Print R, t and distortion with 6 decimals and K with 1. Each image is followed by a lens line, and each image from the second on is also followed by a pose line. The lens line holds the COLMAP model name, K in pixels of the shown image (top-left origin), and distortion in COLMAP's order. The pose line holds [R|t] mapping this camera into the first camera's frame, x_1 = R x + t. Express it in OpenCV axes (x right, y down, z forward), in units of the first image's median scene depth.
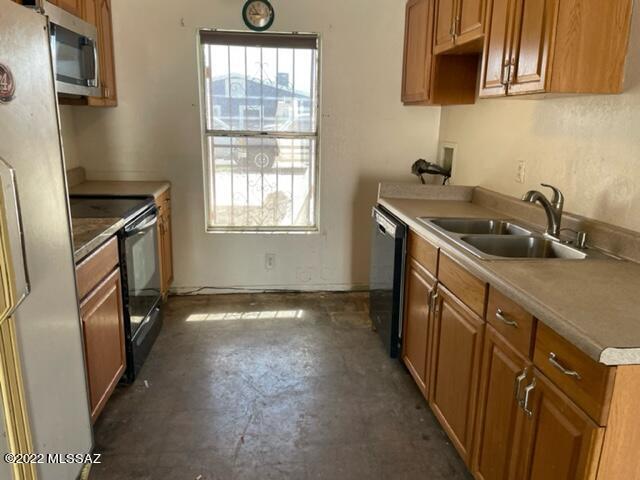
lens RADIAL K [[490.3, 0, 321.3], [0, 490.3, 238.0], [0, 0, 1]] dist [0.079711, -0.114103]
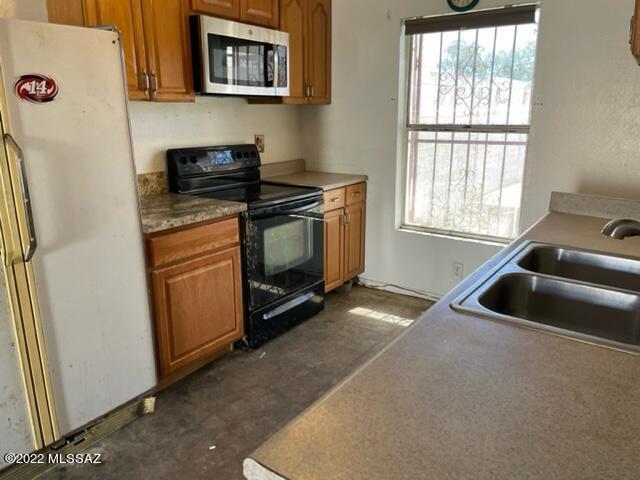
lens RADIAL K [[490.3, 0, 323.4], [0, 490.3, 237.4], [0, 0, 1]] dist [0.079711, -0.114103]
pose [[0.746068, 0.140725, -0.650830, 0.304267], [-0.135654, 0.989037, 0.058349, -0.033918], [0.651906, 0.044756, 0.756978, 0.172403]]
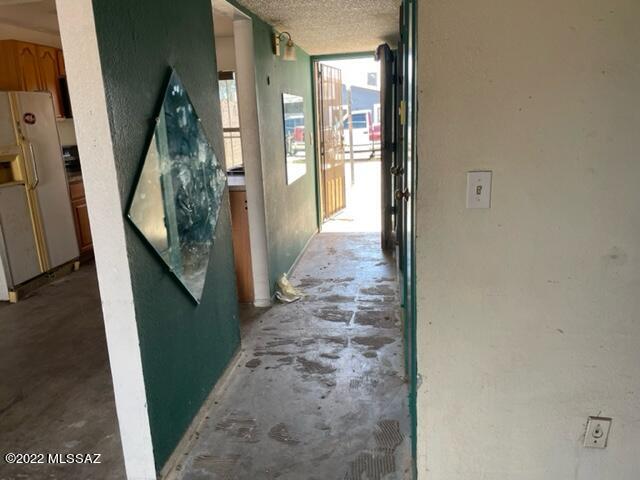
lens RADIAL K [[490.3, 0, 318.0], [0, 490.3, 239.8], [0, 0, 1]] dist [0.079711, -0.114103]
pose [[0.961437, 0.004561, -0.274986, 0.733942], [-0.001747, 0.999944, 0.010478, 0.155423], [0.275018, -0.009594, 0.961391, -0.567001]]
